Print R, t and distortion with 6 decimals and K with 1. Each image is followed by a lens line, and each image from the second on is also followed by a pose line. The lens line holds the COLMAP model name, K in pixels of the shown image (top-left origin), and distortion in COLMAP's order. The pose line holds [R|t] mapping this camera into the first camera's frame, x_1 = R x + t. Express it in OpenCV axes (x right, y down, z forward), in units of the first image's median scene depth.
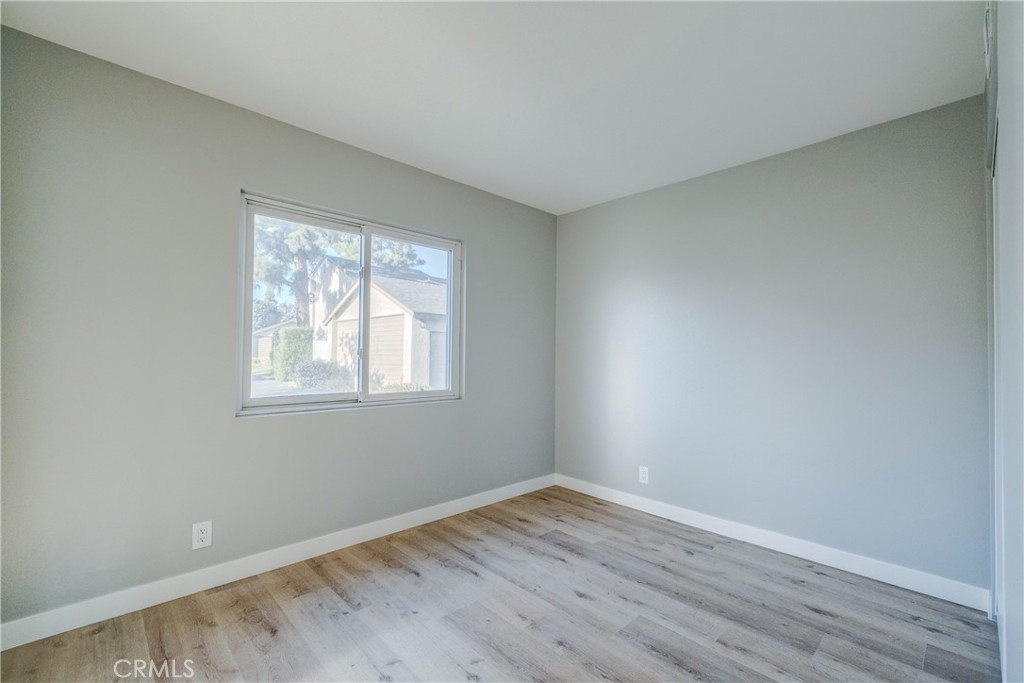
lens RADIAL K [[420.9, 0, 509.9], [0, 420.9, 343.7], [0, 0, 1]] dist [-0.001125, 0.000018]
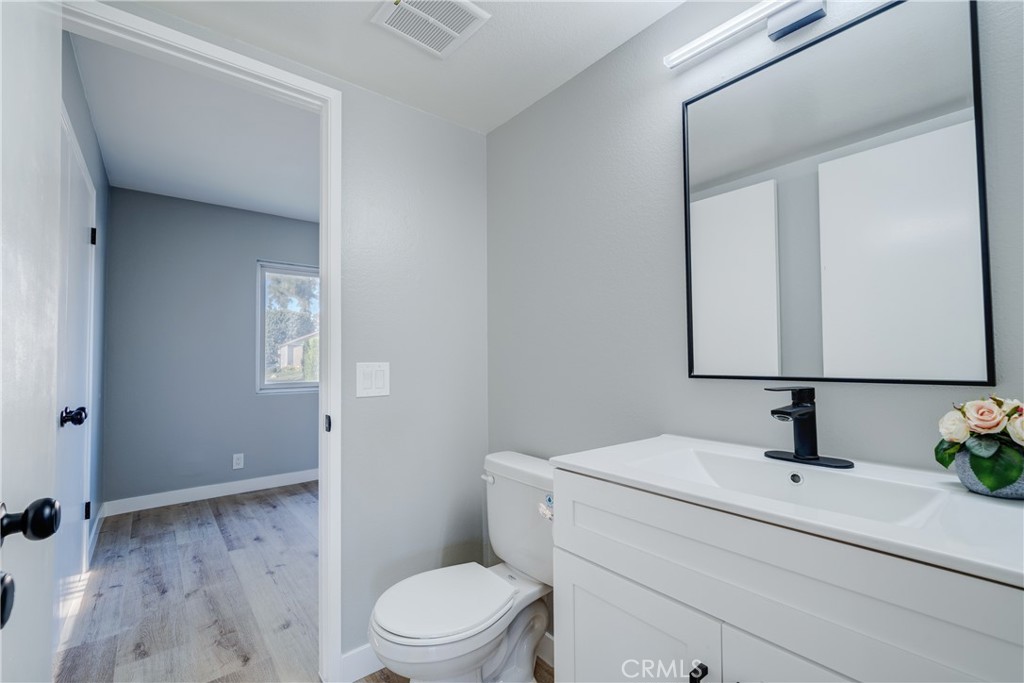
lens RADIAL K [[439.0, 0, 502.3], [0, 439.0, 345.5], [0, 0, 1]] dist [-0.001157, -0.000141]
pose [[0.994362, -0.019146, -0.104296, 0.538908], [0.018487, 0.999803, -0.007282, 0.011273], [0.104415, 0.005313, 0.994520, -0.677202]]
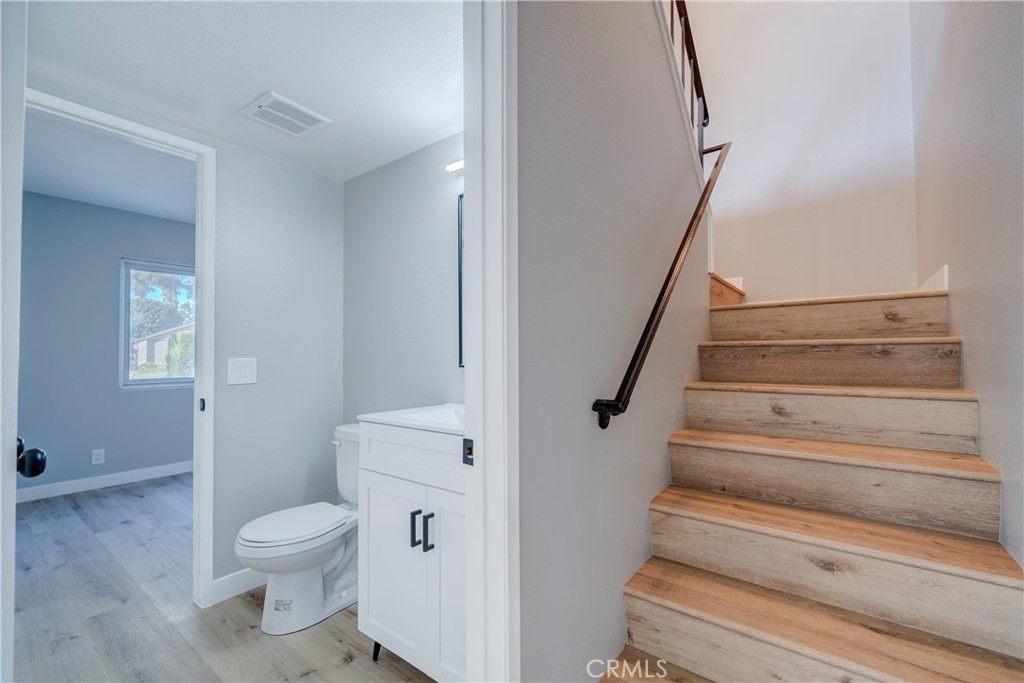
lens RADIAL K [[437.0, 0, 518.2], [0, 437.0, 344.6], [0, 0, 1]] dist [0.000000, -0.000153]
pose [[0.989082, -0.011163, 0.146941, 0.719036], [0.010915, 0.999937, 0.002493, 0.004834], [-0.146959, -0.000862, 0.989142, -1.033161]]
